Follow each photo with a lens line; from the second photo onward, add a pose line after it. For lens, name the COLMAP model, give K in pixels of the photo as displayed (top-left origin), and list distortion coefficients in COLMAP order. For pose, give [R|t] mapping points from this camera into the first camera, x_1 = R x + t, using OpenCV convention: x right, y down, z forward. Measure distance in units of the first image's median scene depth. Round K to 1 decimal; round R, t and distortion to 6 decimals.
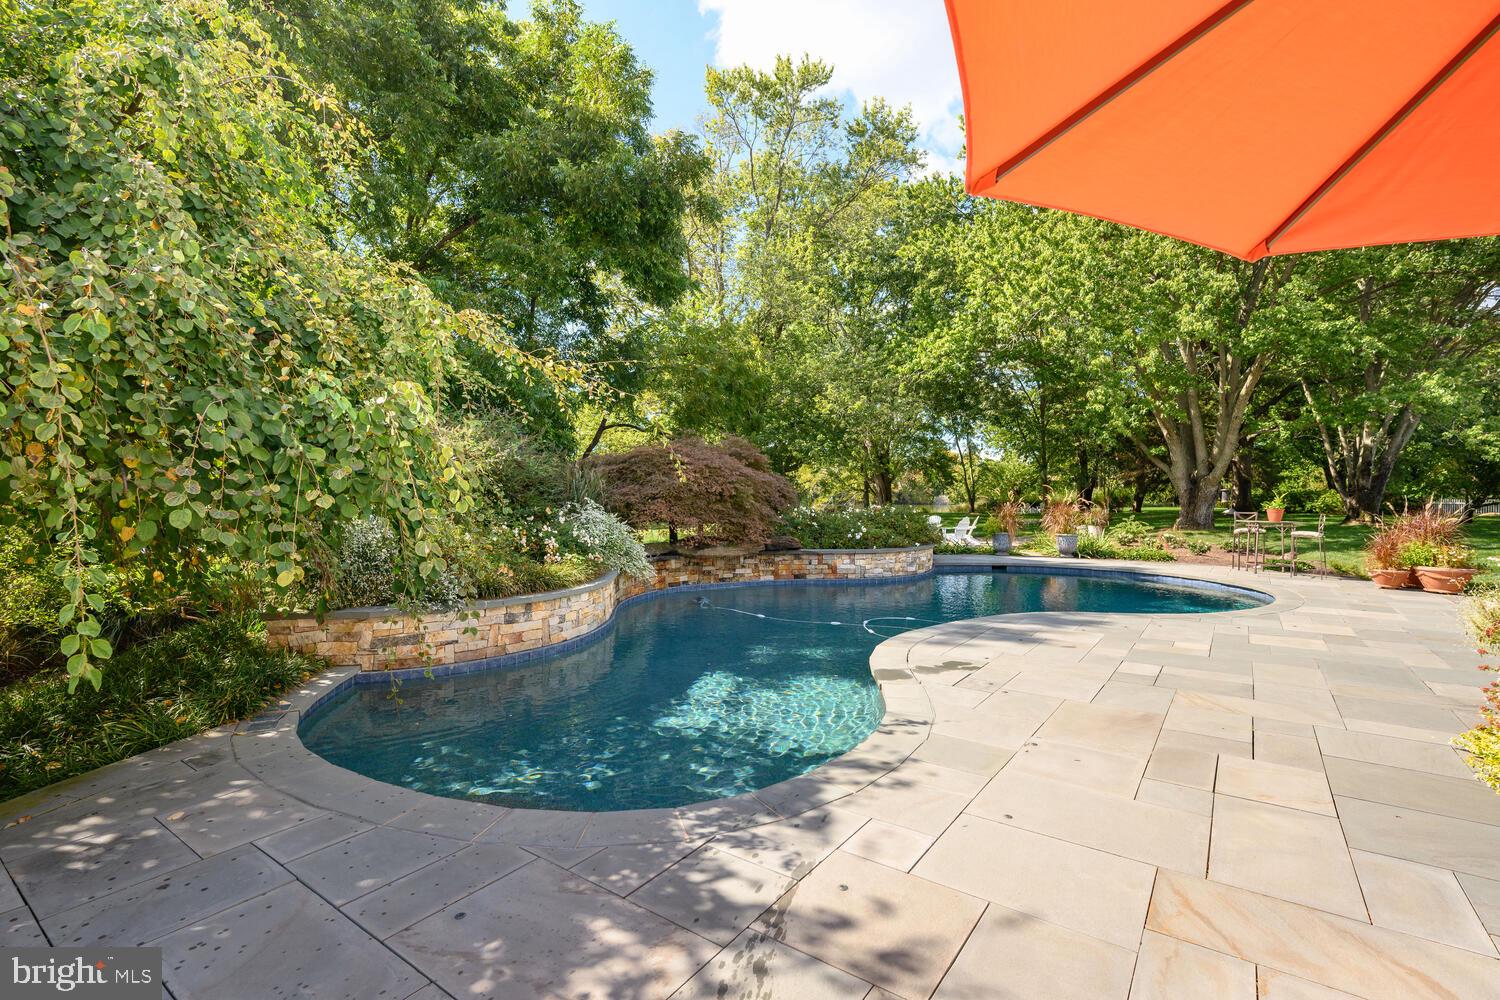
lens RADIAL K [[689.8, 0, 750.0], [0, 689.8, 500.0], [0, 0, 1]] dist [0.012954, 0.000066]
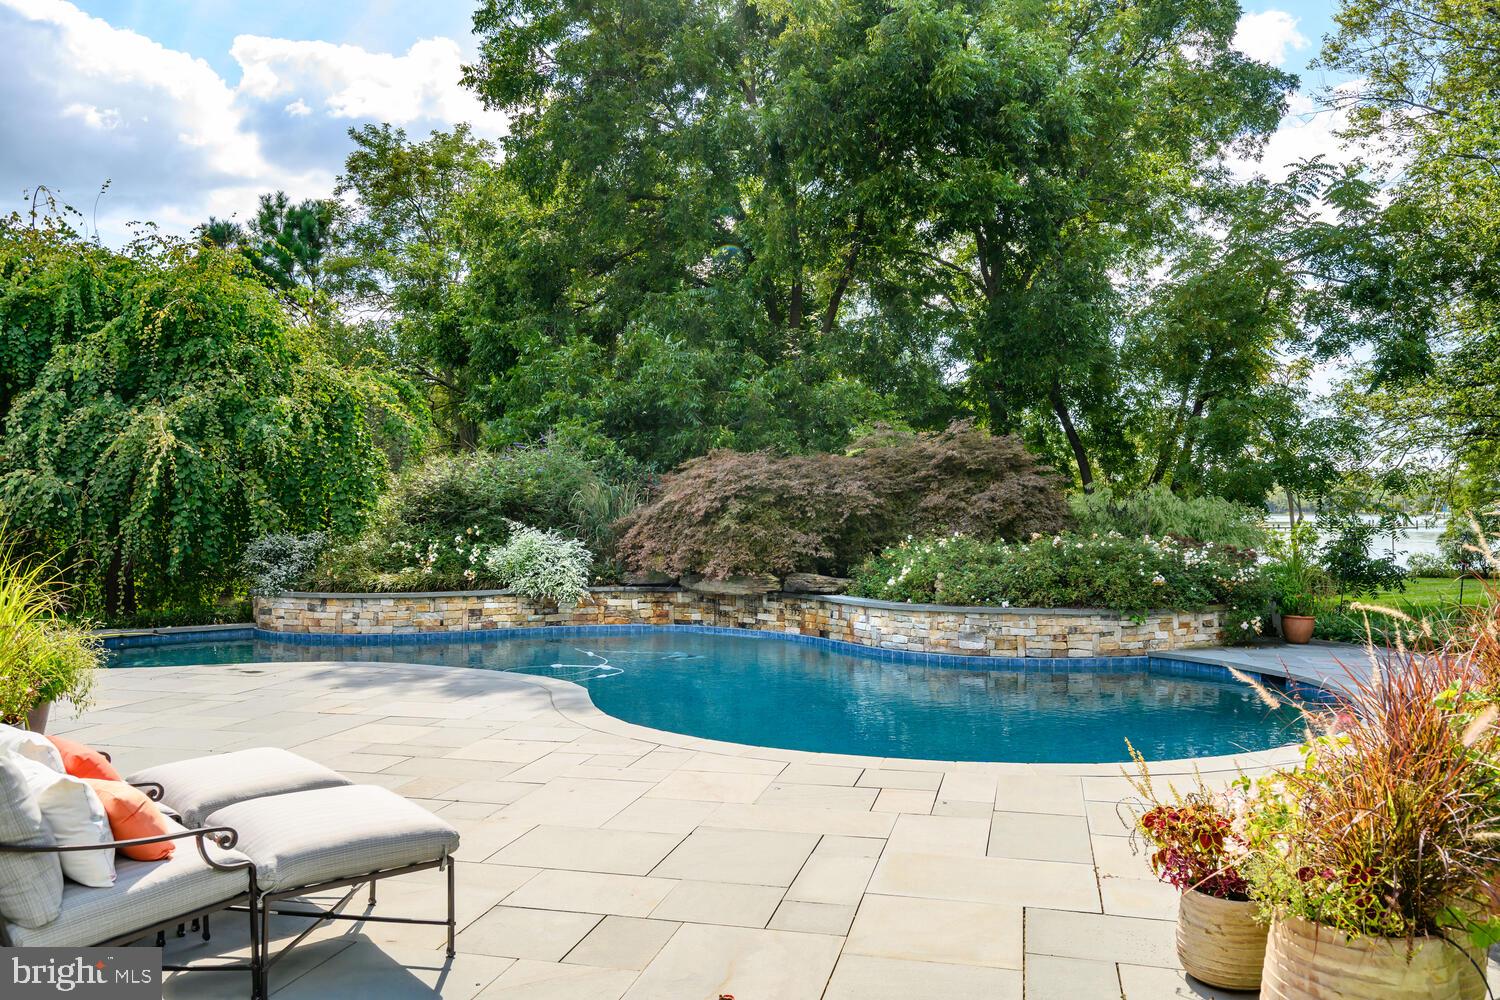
lens RADIAL K [[1145.1, 0, 750.0], [0, 1145.1, 500.0], [0, 0, 1]] dist [0.000208, -0.004265]
pose [[0.378417, -0.009516, -0.925586, 1.205261], [-0.001573, 0.999939, -0.010924, -0.011763], [0.925634, 0.005589, 0.378379, 0.537903]]
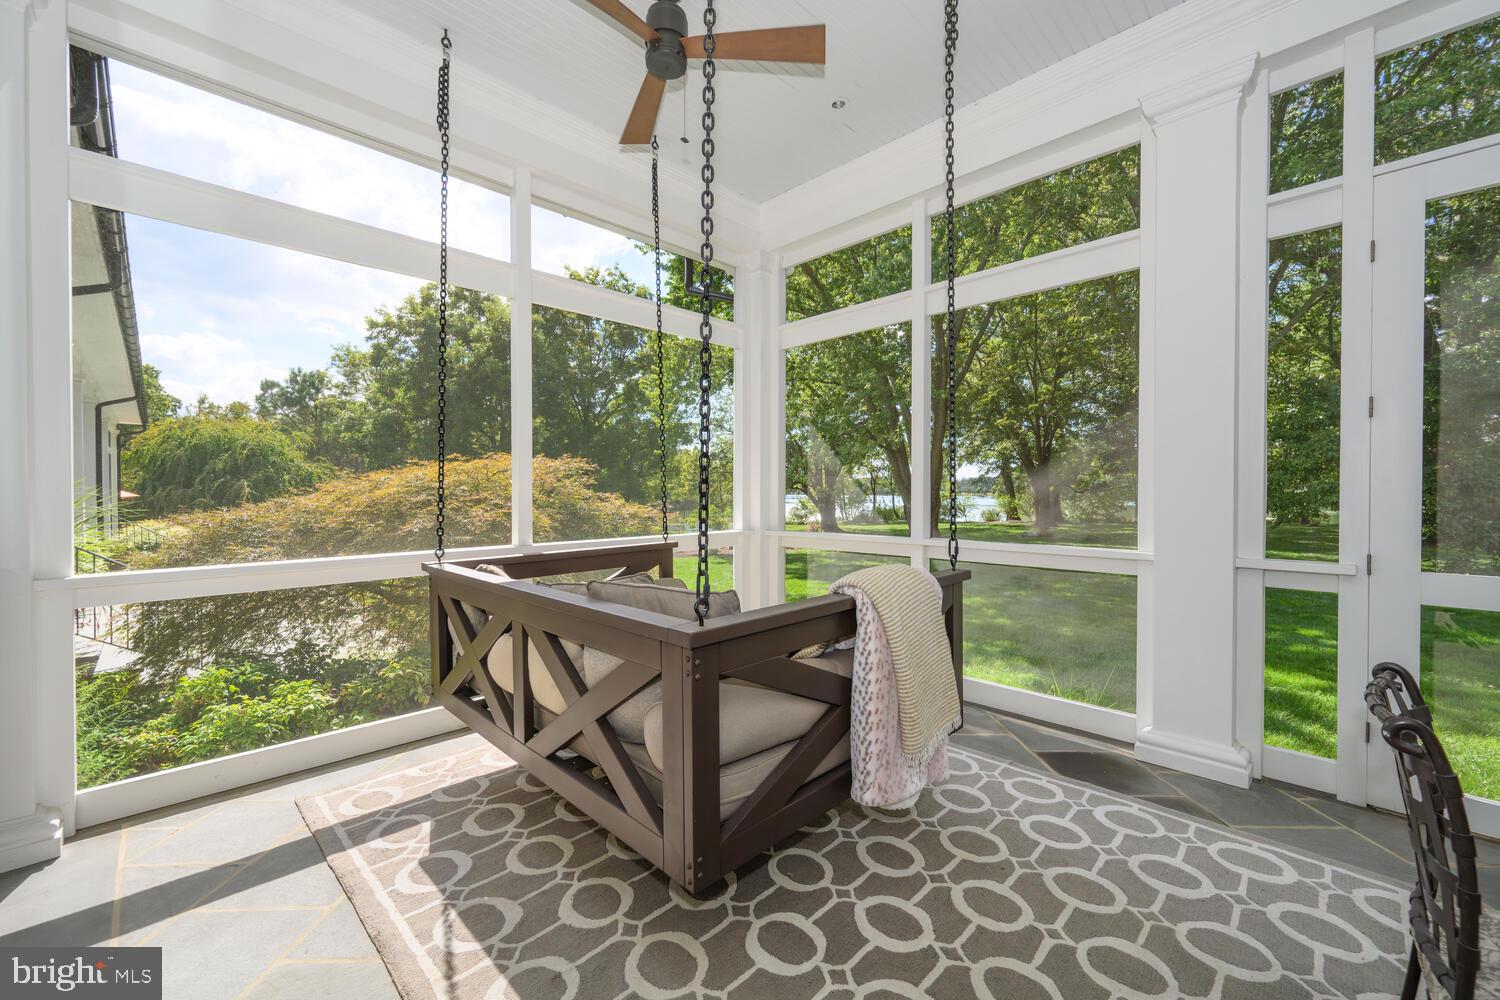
lens RADIAL K [[617.1, 0, 750.0], [0, 617.1, 500.0], [0, 0, 1]] dist [0.001715, 0.000189]
pose [[0.569220, 0.007590, -0.822150, 2.851171], [-0.004833, 0.999971, 0.005886, -0.070647], [0.822171, 0.000624, 0.569240, 0.657257]]
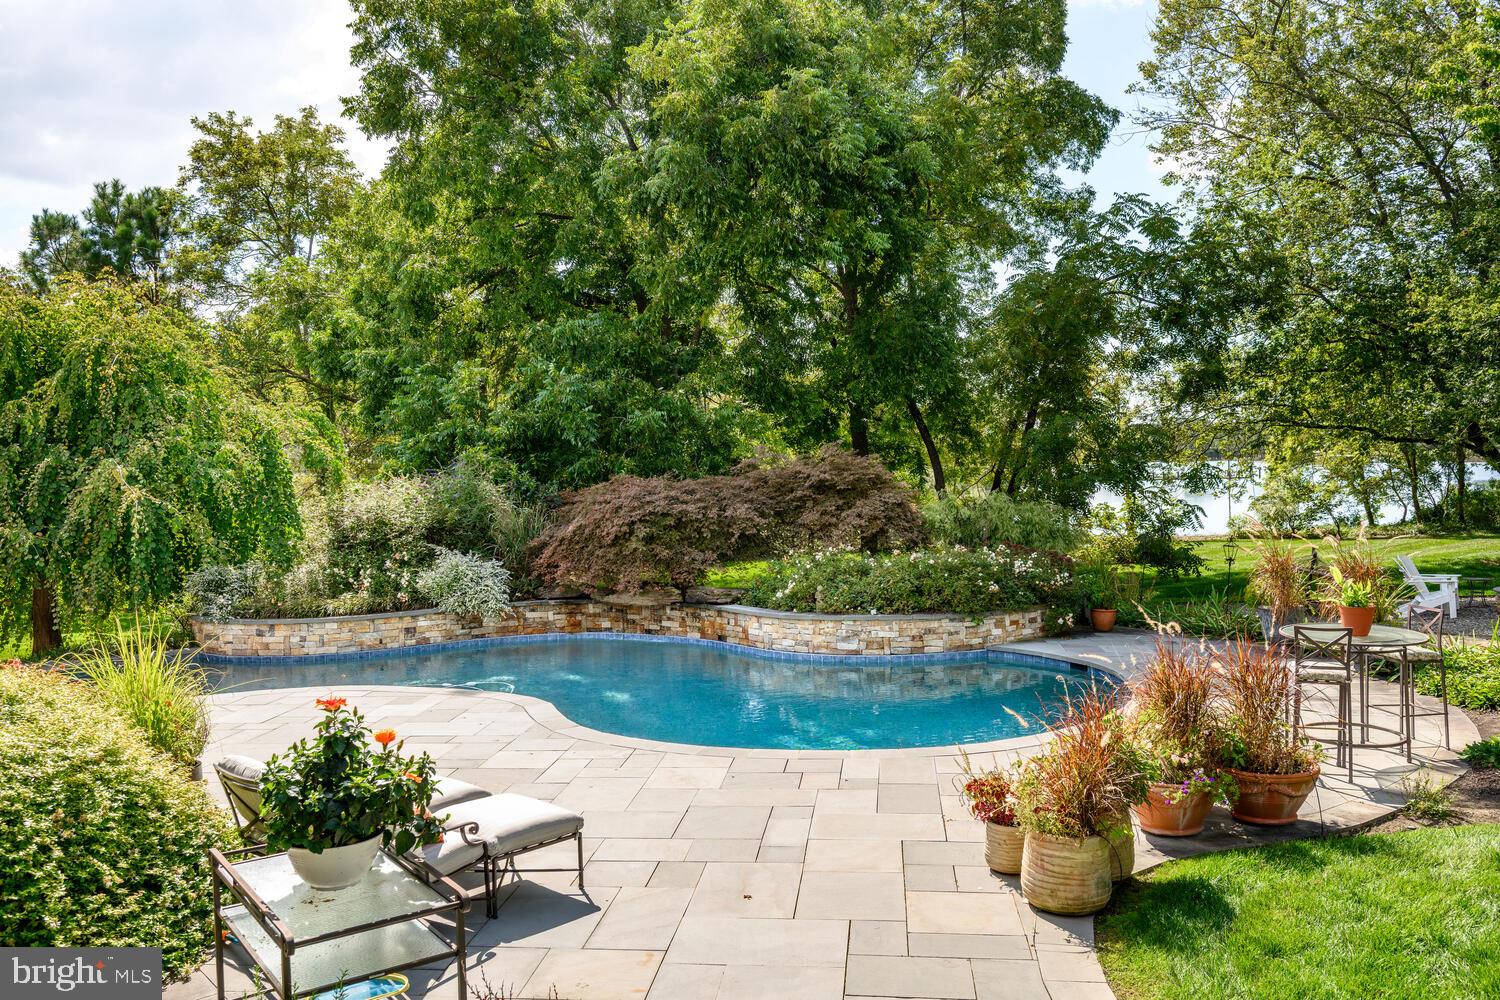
lens RADIAL K [[1213.3, 0, 750.0], [0, 1213.3, 500.0], [0, 0, 1]] dist [0.004135, 0.011323]
pose [[0.495825, 0.010885, -0.868354, 1.446262], [0.023985, 0.999368, 0.026223, -0.096473], [0.868091, -0.033829, 0.495250, 0.352317]]
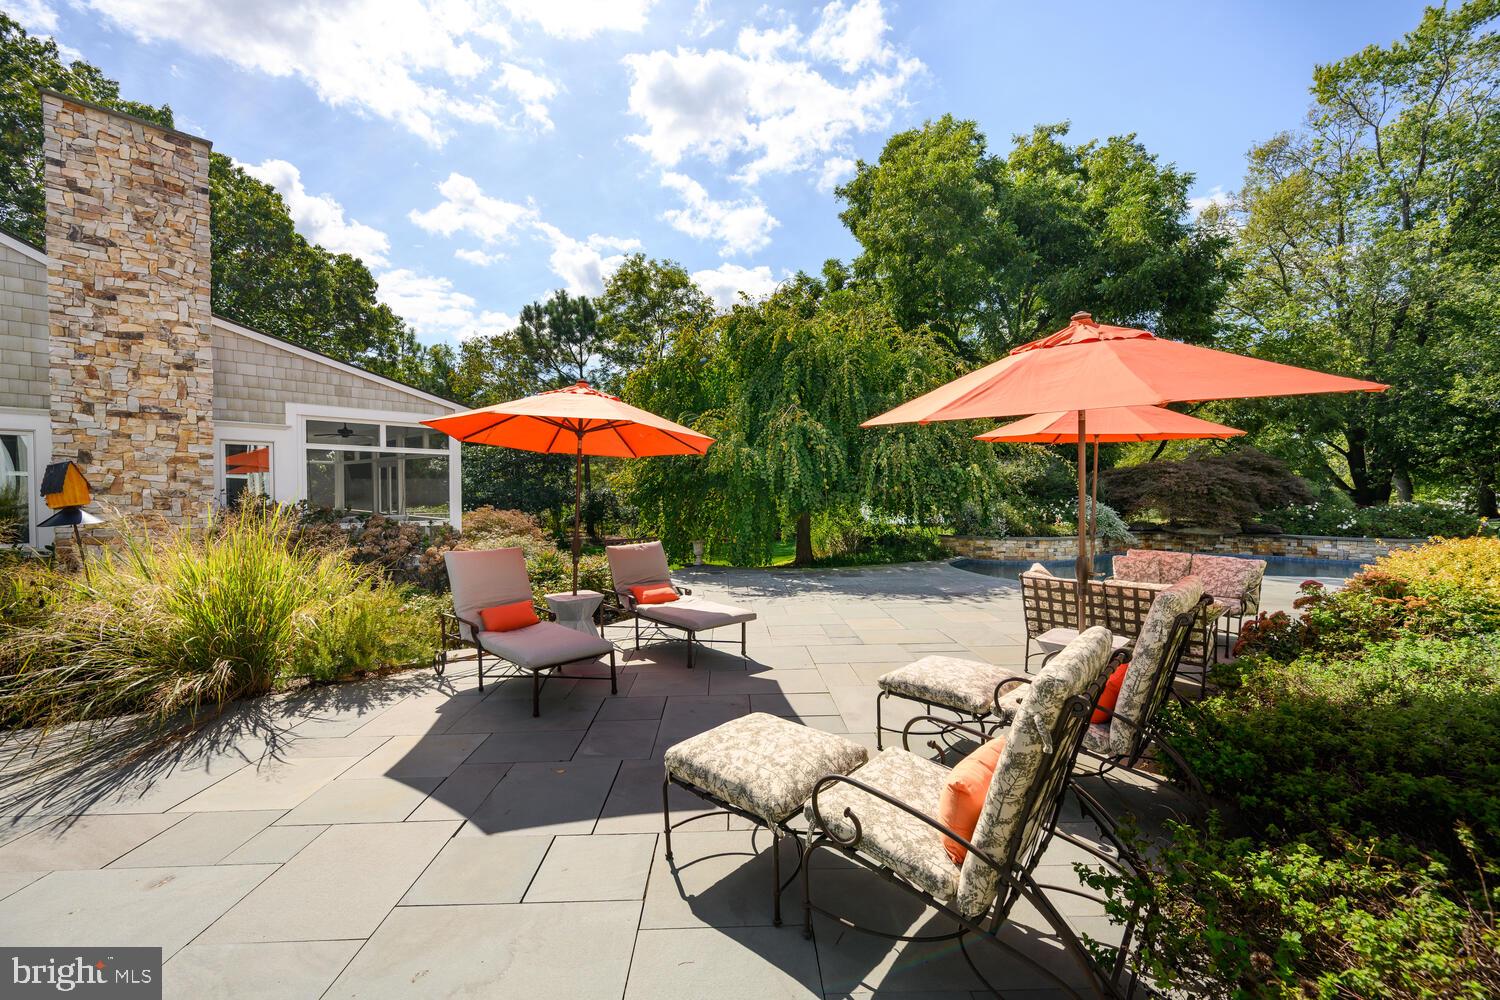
lens RADIAL K [[617.1, 0, 750.0], [0, 617.1, 500.0], [0, 0, 1]] dist [0.001715, 0.000189]
pose [[0.624594, 0.014935, -0.780807, 0.398165], [-0.007674, 0.999886, 0.012986, -0.002544], [0.780912, -0.002119, 0.624637, -0.599281]]
